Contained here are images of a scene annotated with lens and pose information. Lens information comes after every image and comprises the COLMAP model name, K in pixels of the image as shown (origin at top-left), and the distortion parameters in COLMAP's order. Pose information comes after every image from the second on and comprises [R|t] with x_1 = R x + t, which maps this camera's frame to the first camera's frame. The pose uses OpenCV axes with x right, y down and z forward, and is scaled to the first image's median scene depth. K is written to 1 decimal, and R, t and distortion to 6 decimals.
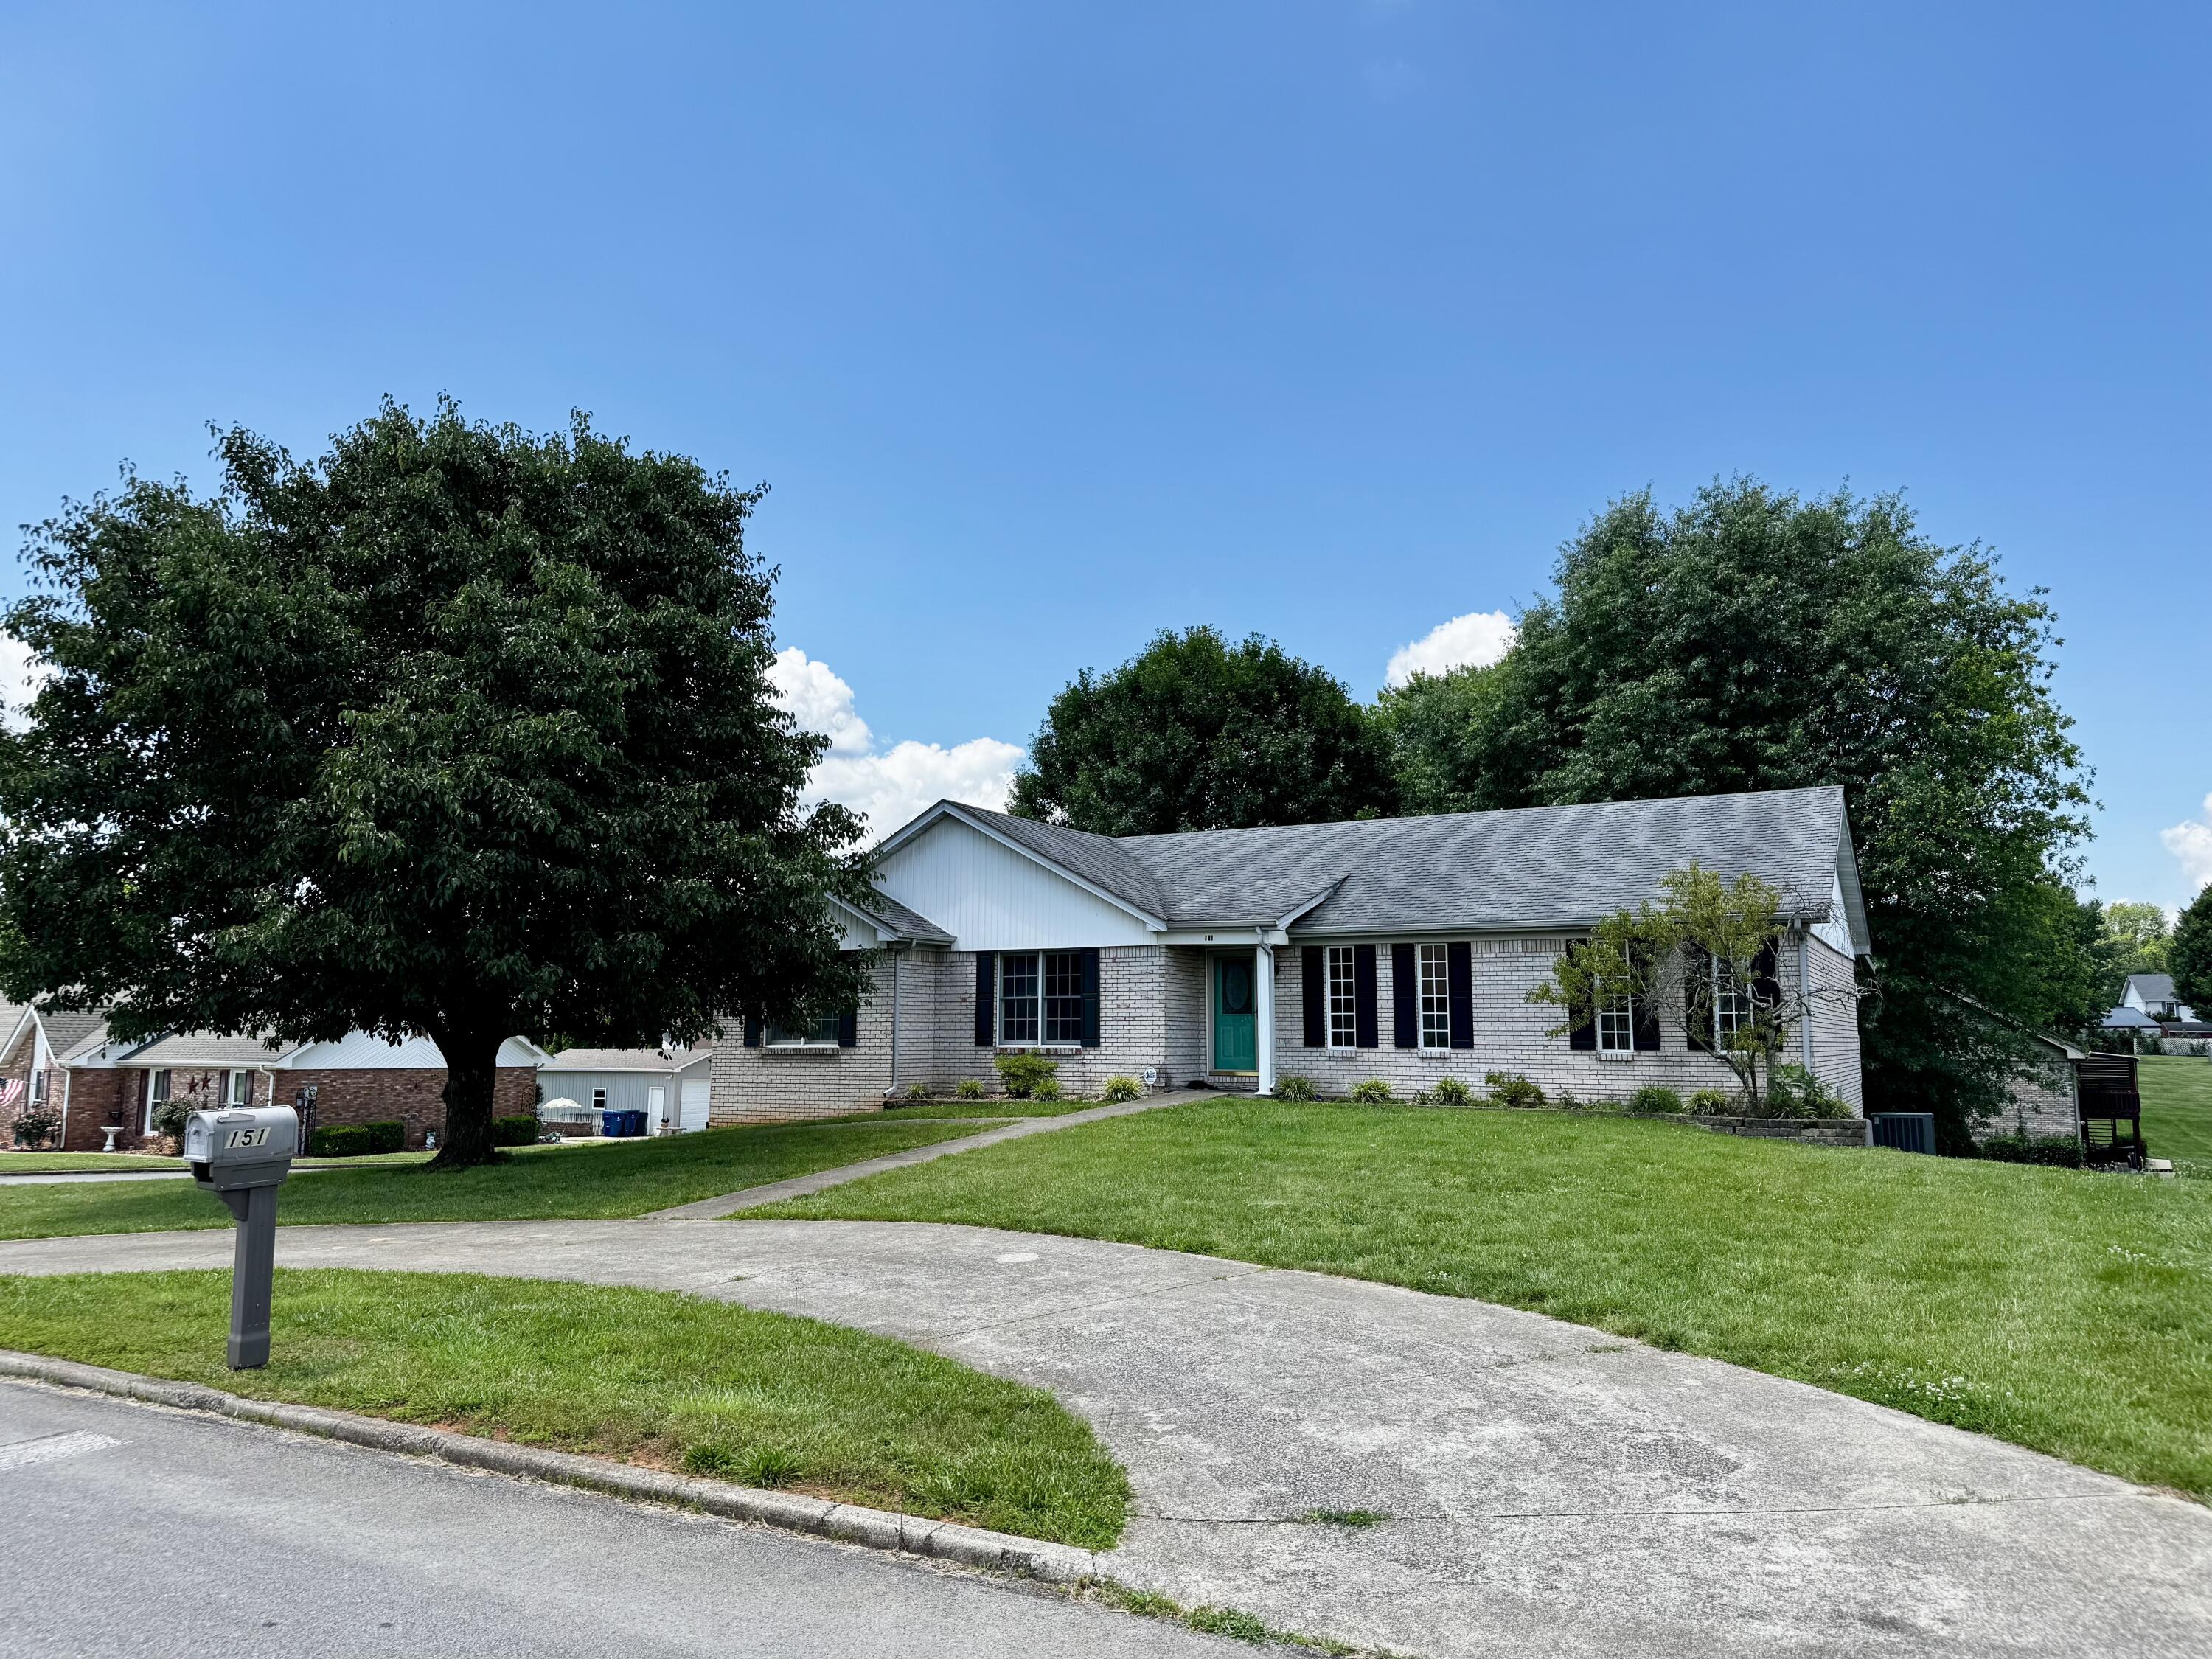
lens RADIAL K [[1515.7, 0, 1106.0], [0, 1515.7, 829.5], [0, 0, 1]] dist [0.180628, -0.327837]
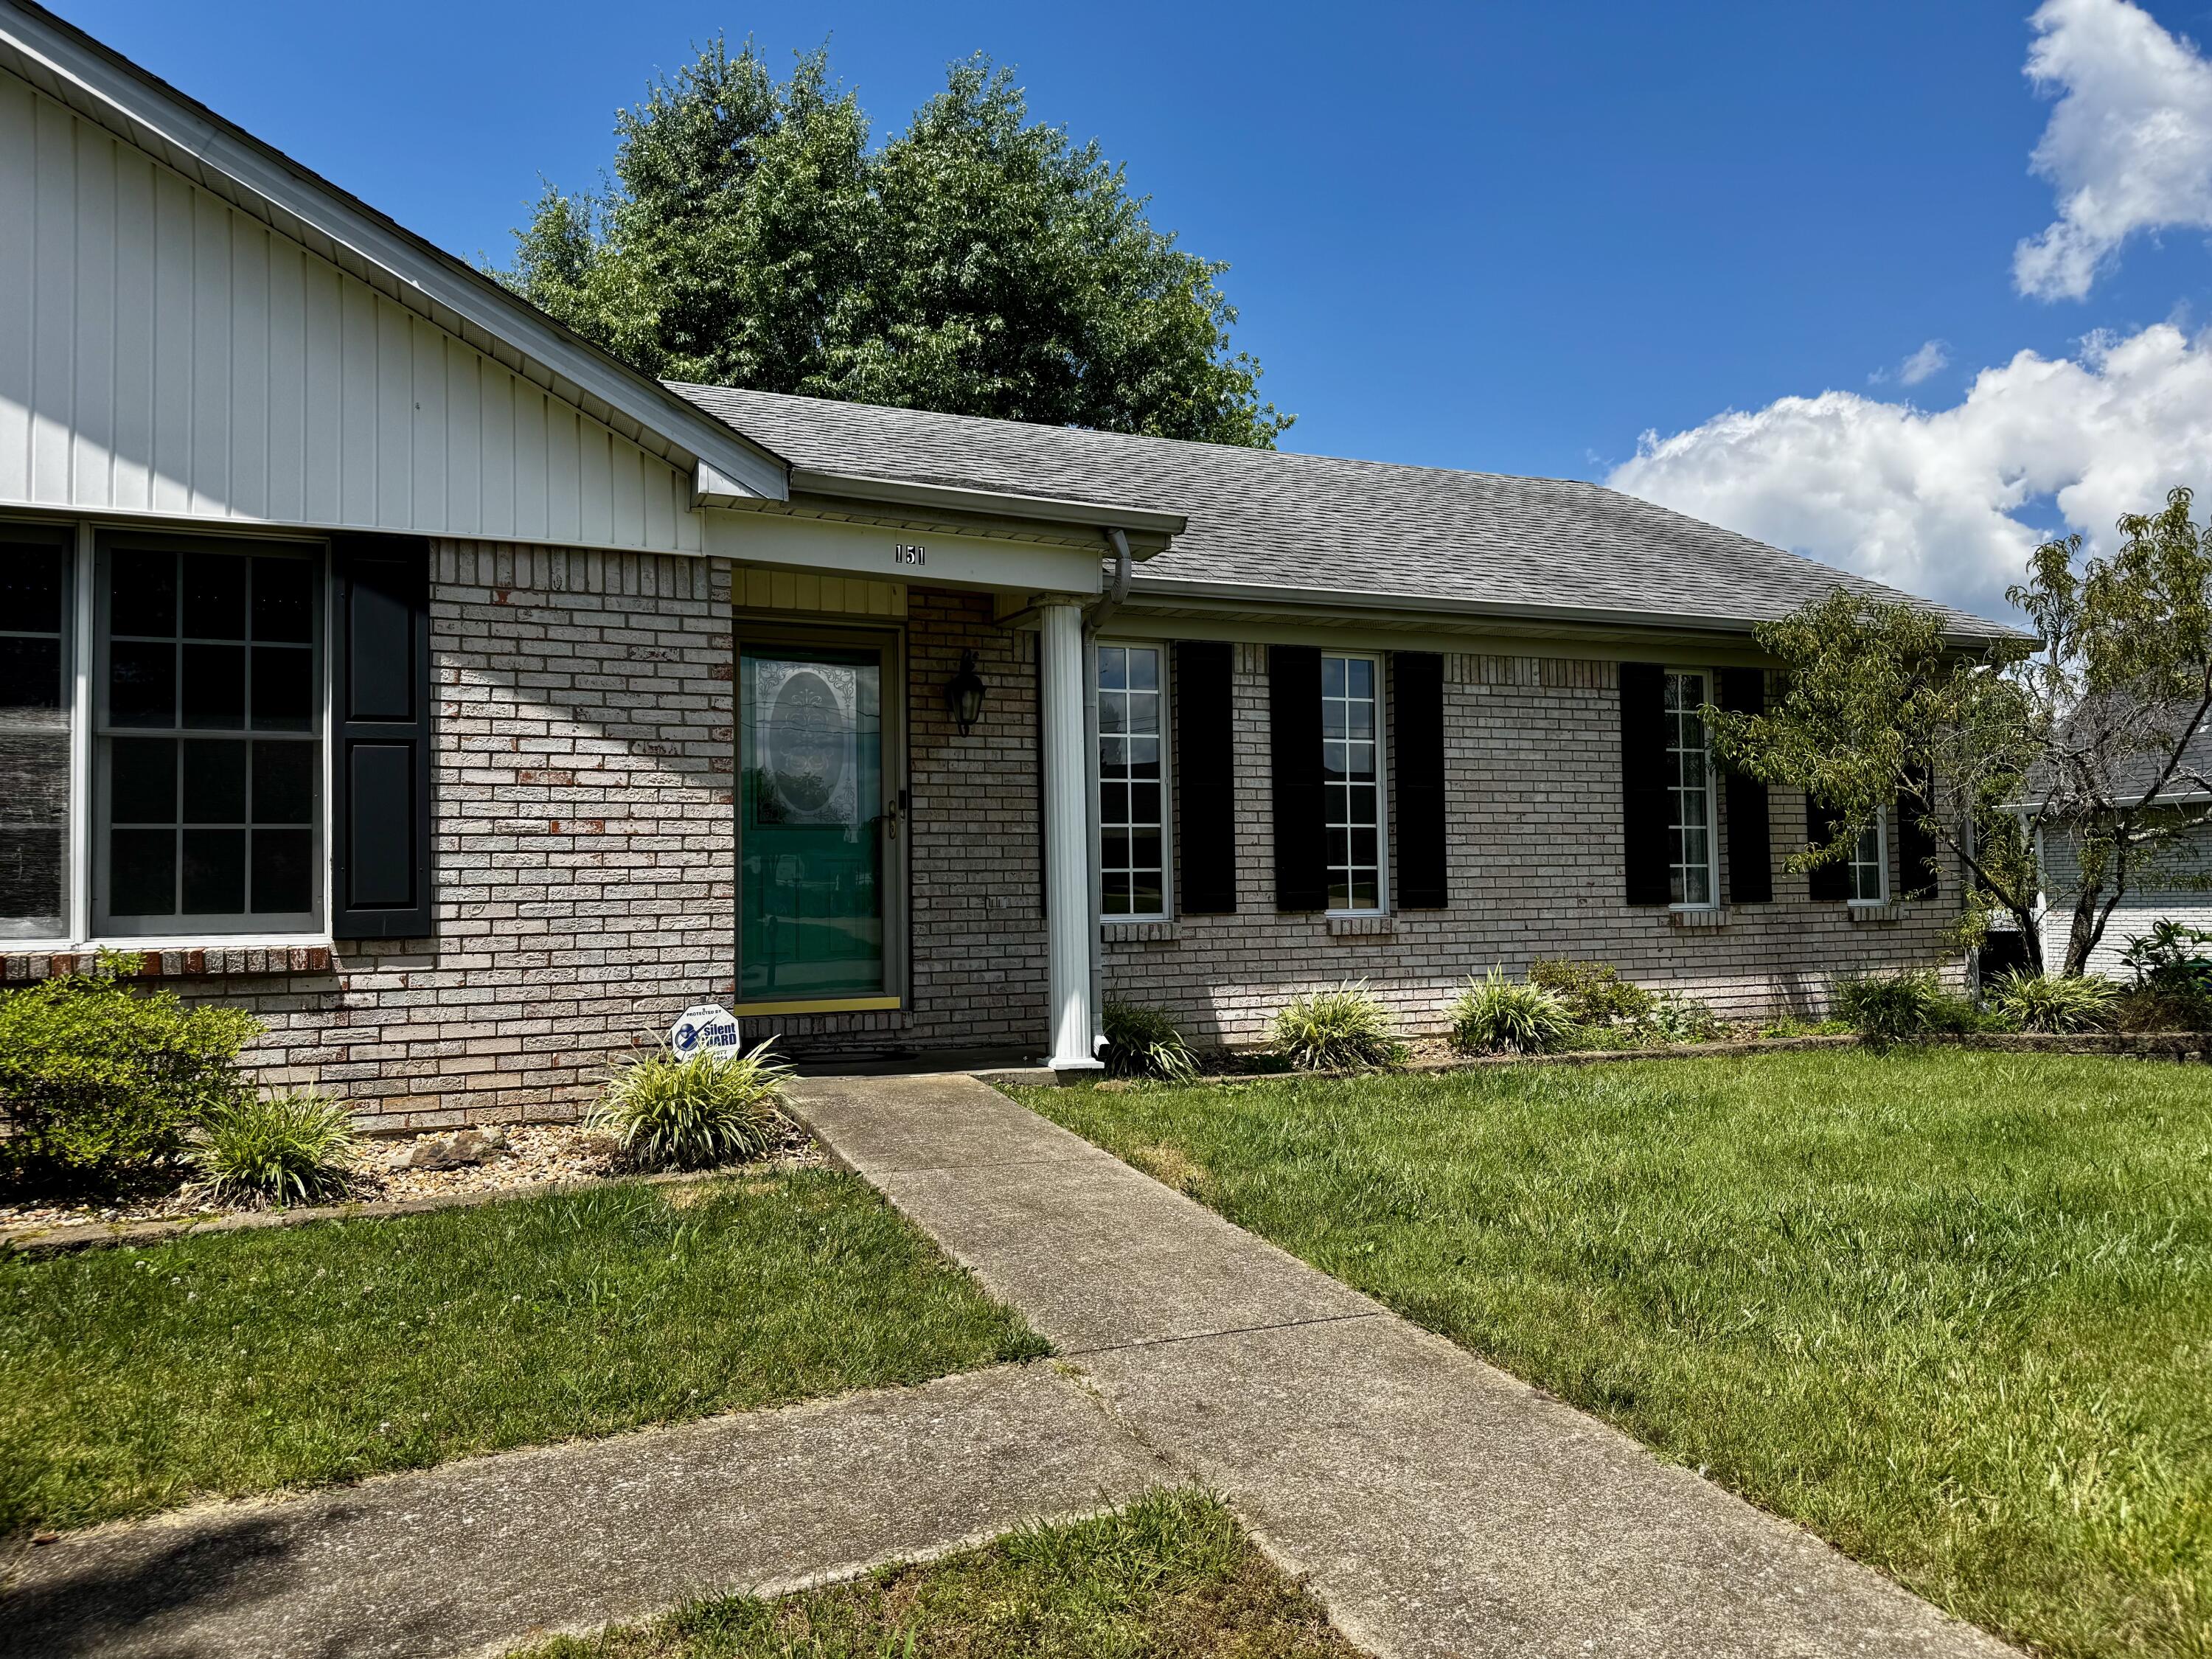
lens RADIAL K [[1515.7, 0, 1106.0], [0, 1515.7, 829.5], [0, 0, 1]] dist [0.180628, -0.327837]
pose [[0.613041, 0.024008, 0.789686, -0.135451], [-0.091017, 0.995029, 0.040406, 0.105170], [-0.784791, -0.096646, 0.612179, 0.763345]]
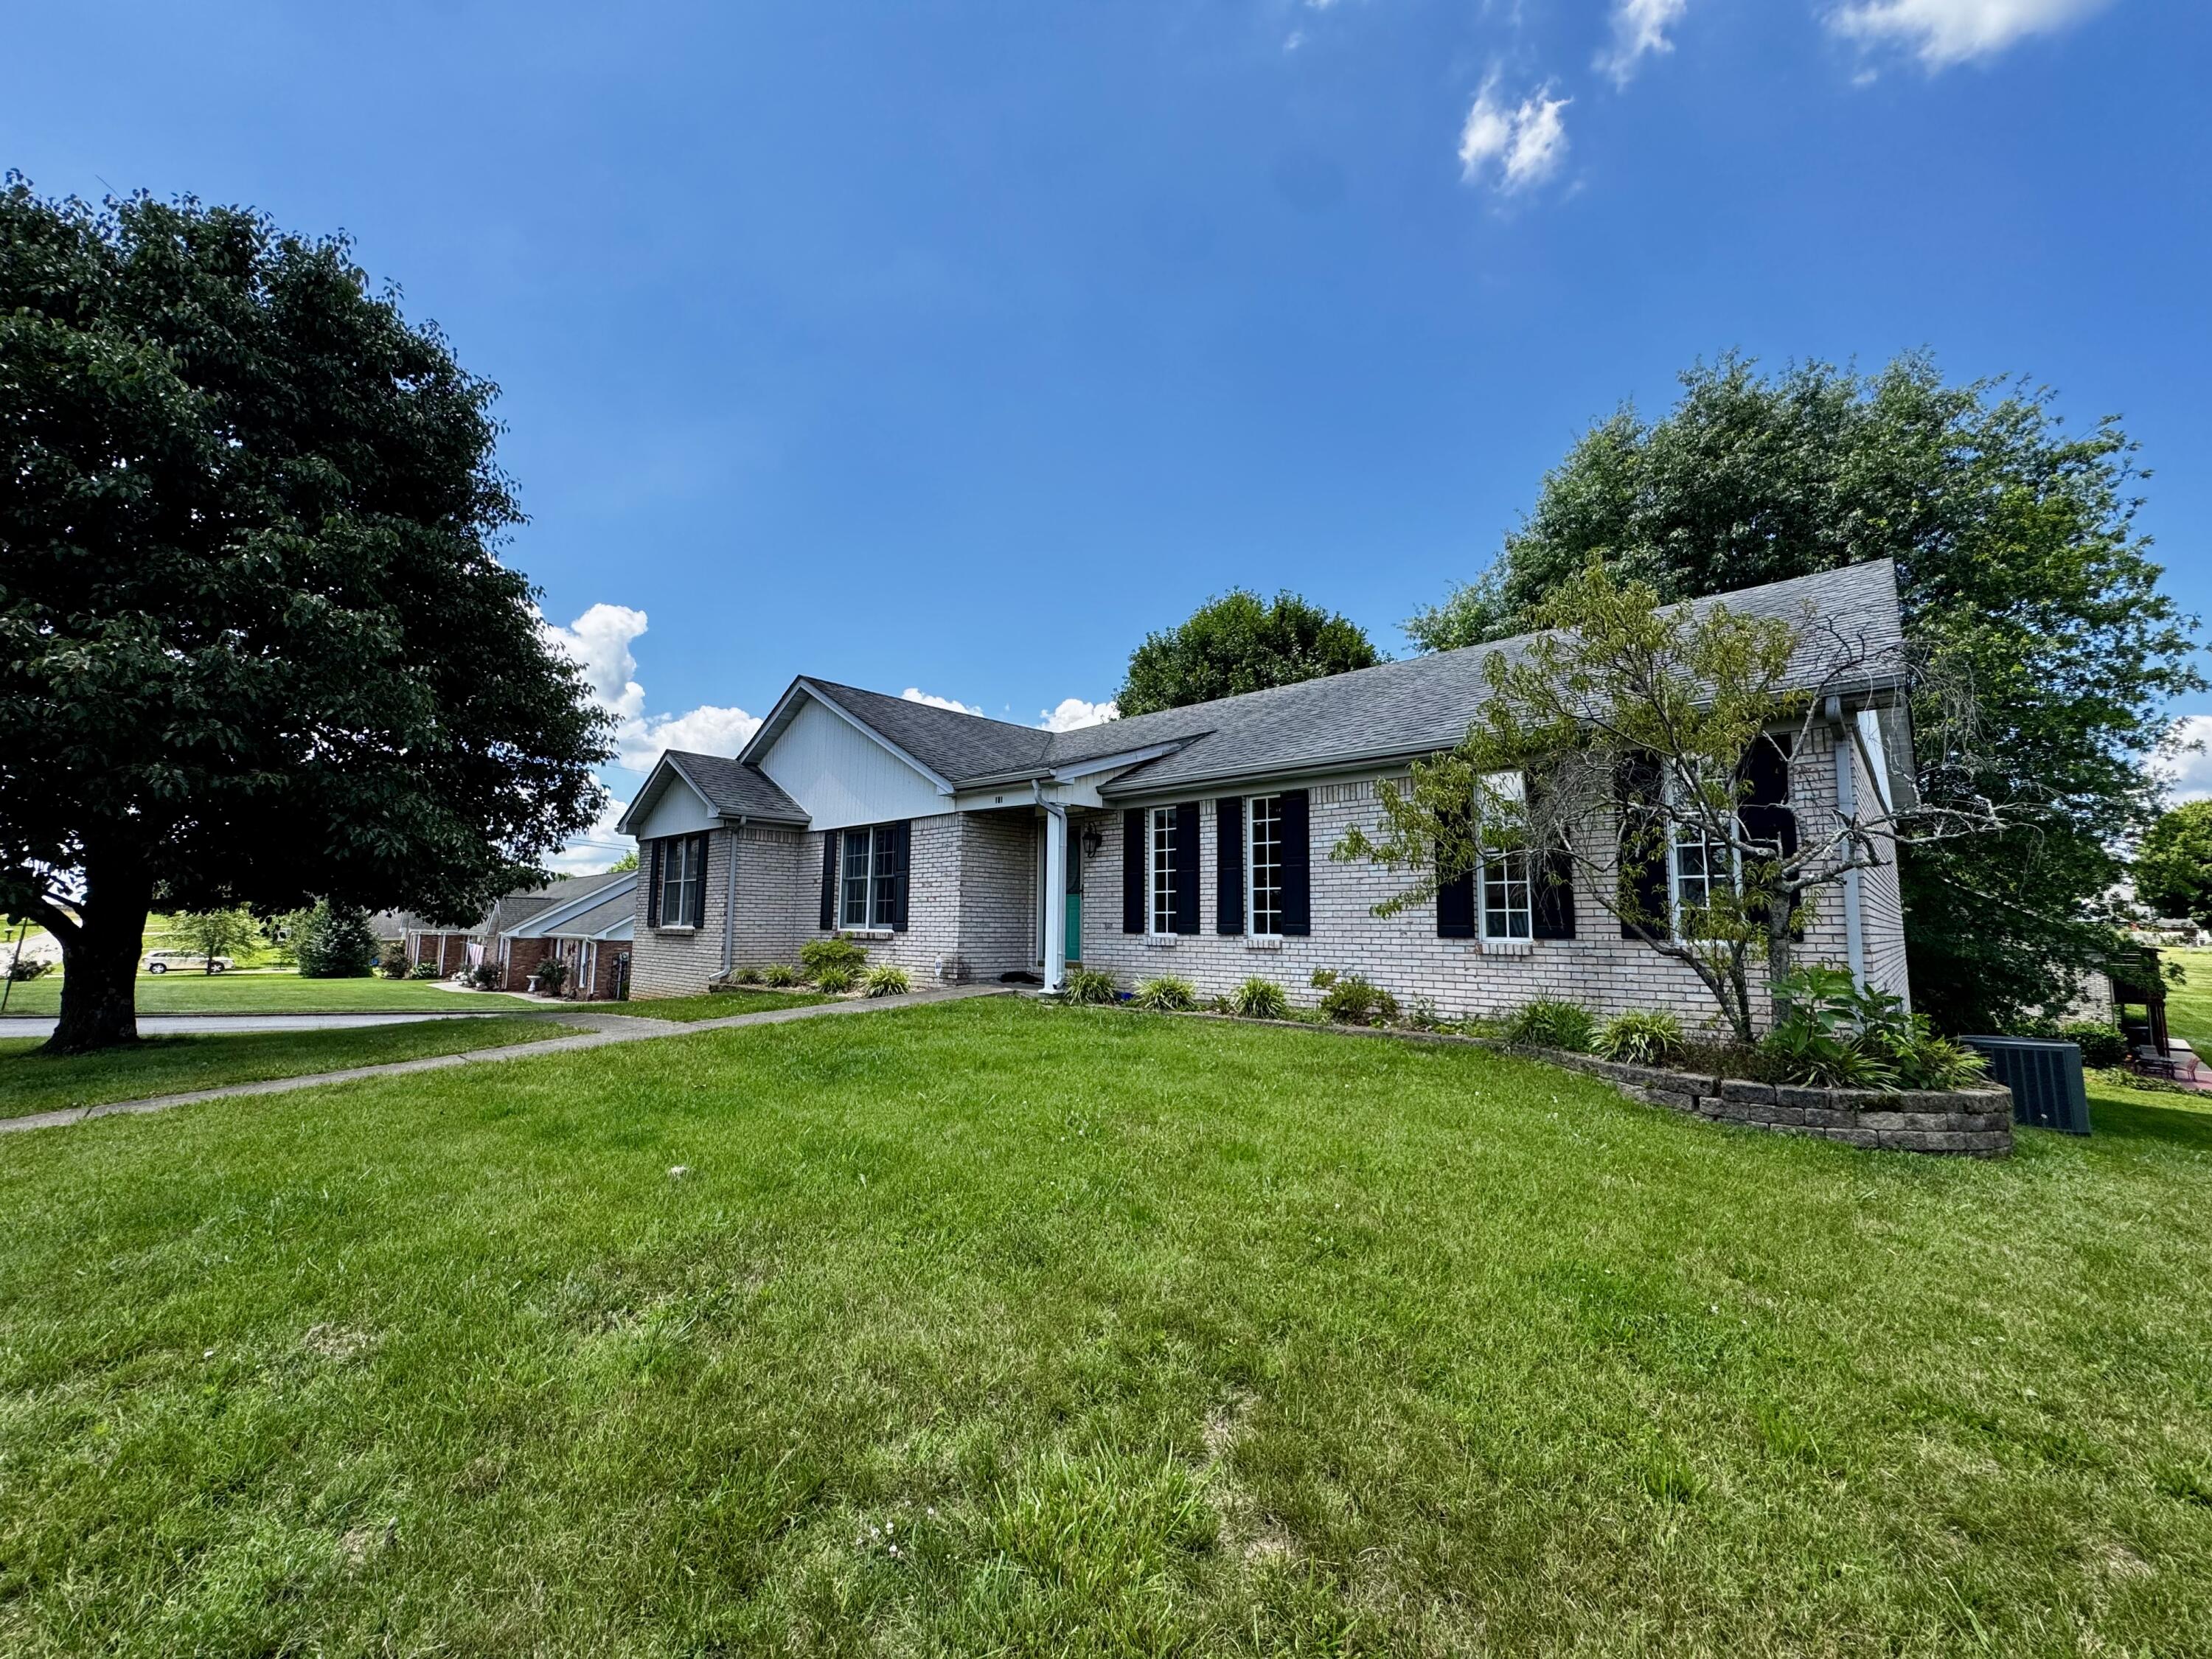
lens RADIAL K [[879.9, 0, 1106.0], [0, 879.9, 829.5], [0, 0, 1]] dist [0.000525, 0.000427]
pose [[0.972430, -0.018860, -0.232433, 0.226568], [0.025016, 0.999409, 0.023562, 0.075430], [0.231851, -0.028727, 0.972327, 0.538369]]
